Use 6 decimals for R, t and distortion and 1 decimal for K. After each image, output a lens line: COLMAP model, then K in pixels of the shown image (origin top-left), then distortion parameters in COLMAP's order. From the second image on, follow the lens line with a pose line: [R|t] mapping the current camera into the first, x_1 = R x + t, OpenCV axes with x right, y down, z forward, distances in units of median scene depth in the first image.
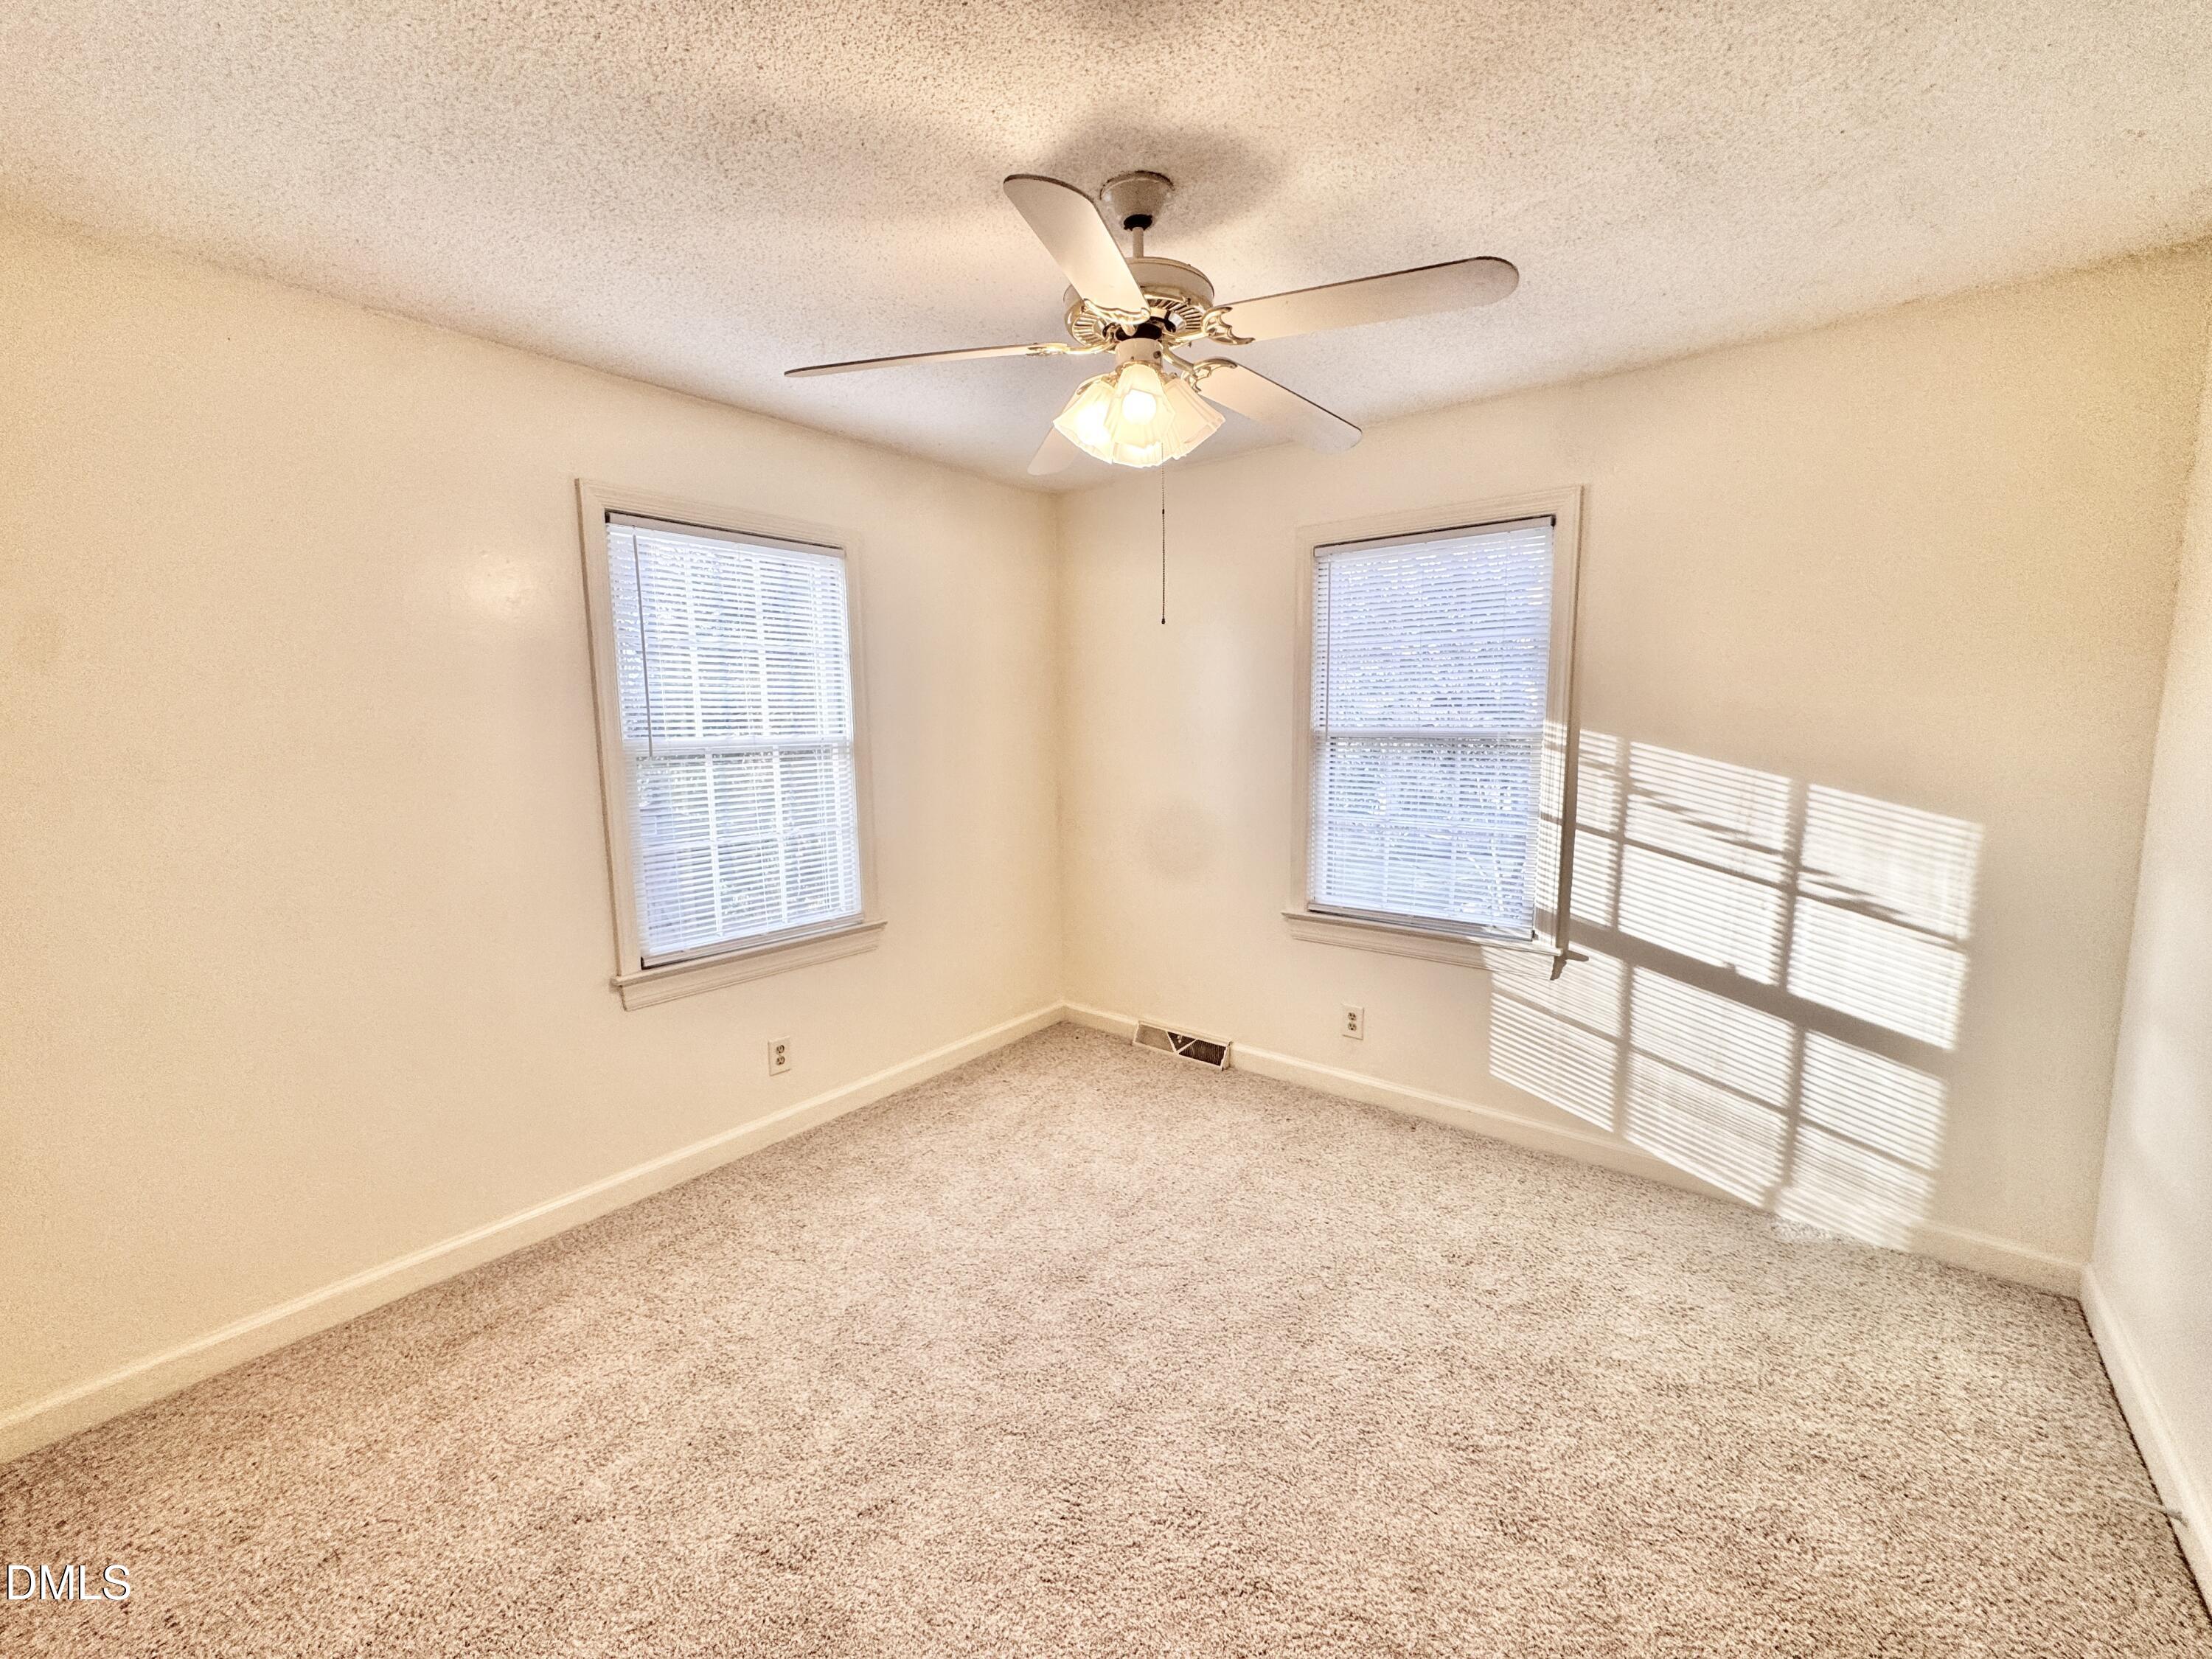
lens RADIAL K [[882.8, 0, 1102.0], [0, 882.8, 826.6], [0, 0, 1]] dist [-0.001058, 0.000395]
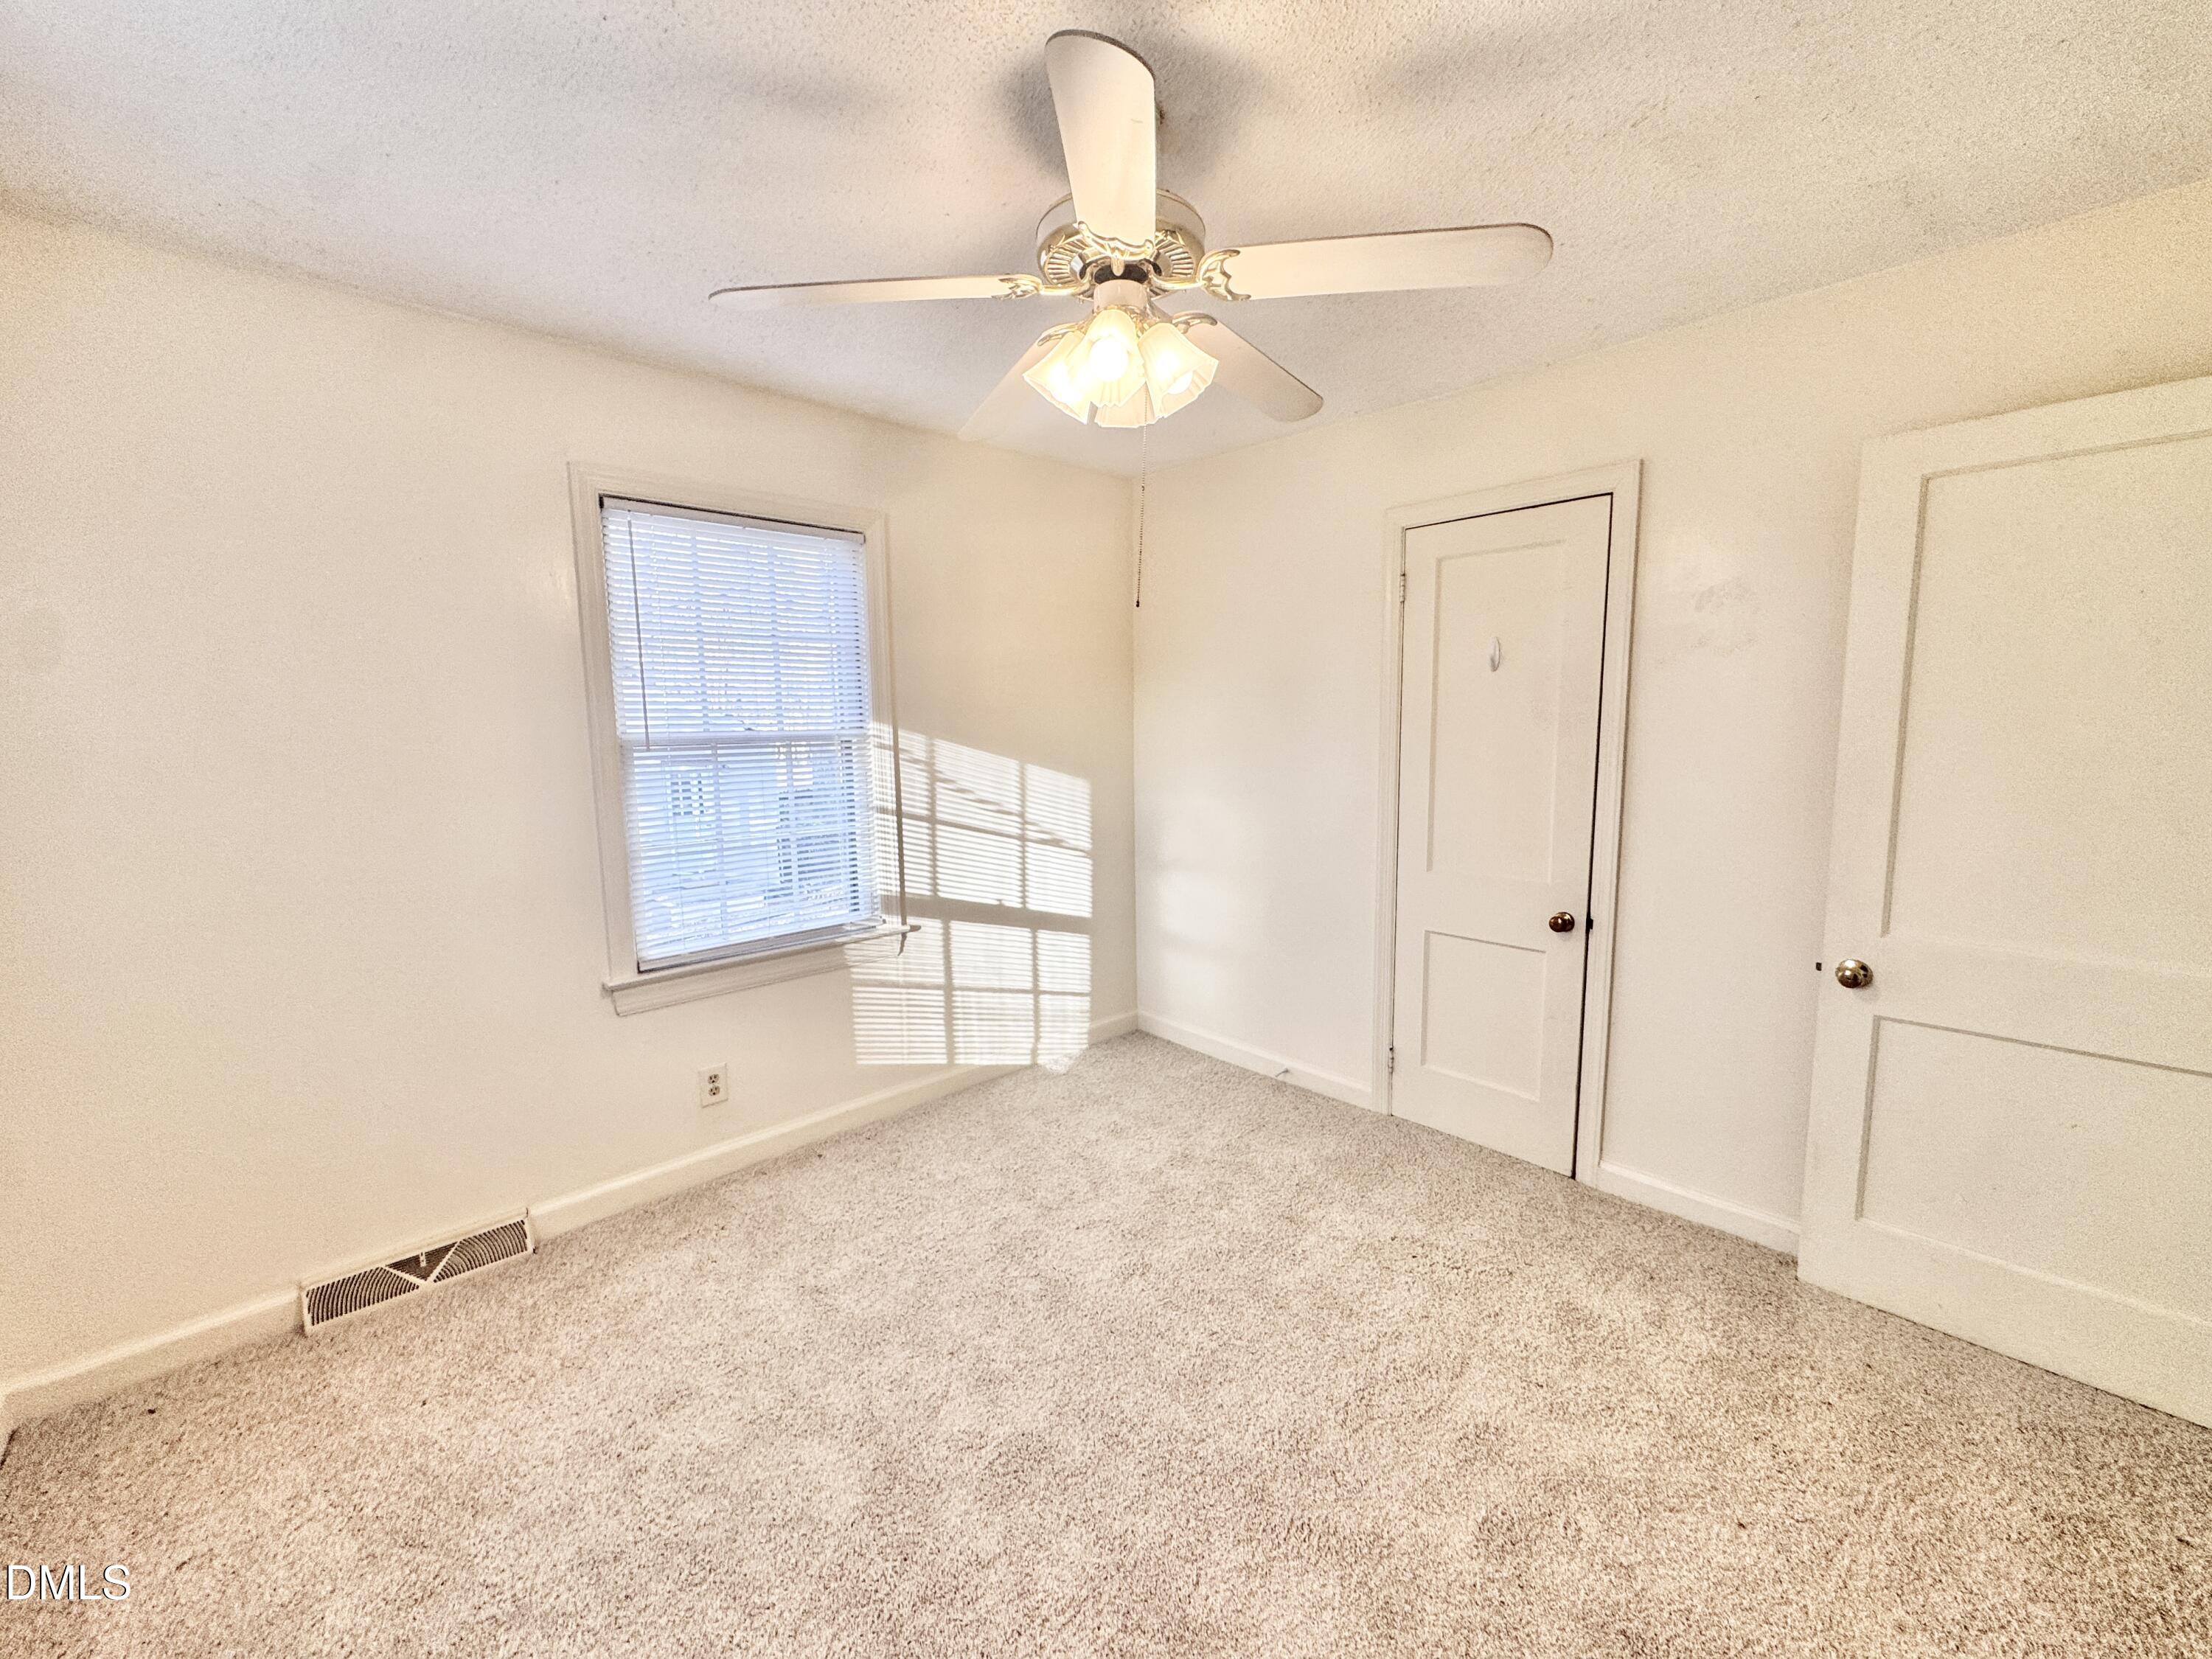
lens RADIAL K [[882.8, 0, 1102.0], [0, 882.8, 826.6], [0, 0, 1]] dist [-0.001058, 0.000395]
pose [[0.139544, -0.111497, 0.983919, -0.561039], [0.136650, 0.986302, 0.092387, -0.057556], [-0.980742, 0.121560, 0.152869, 0.586908]]
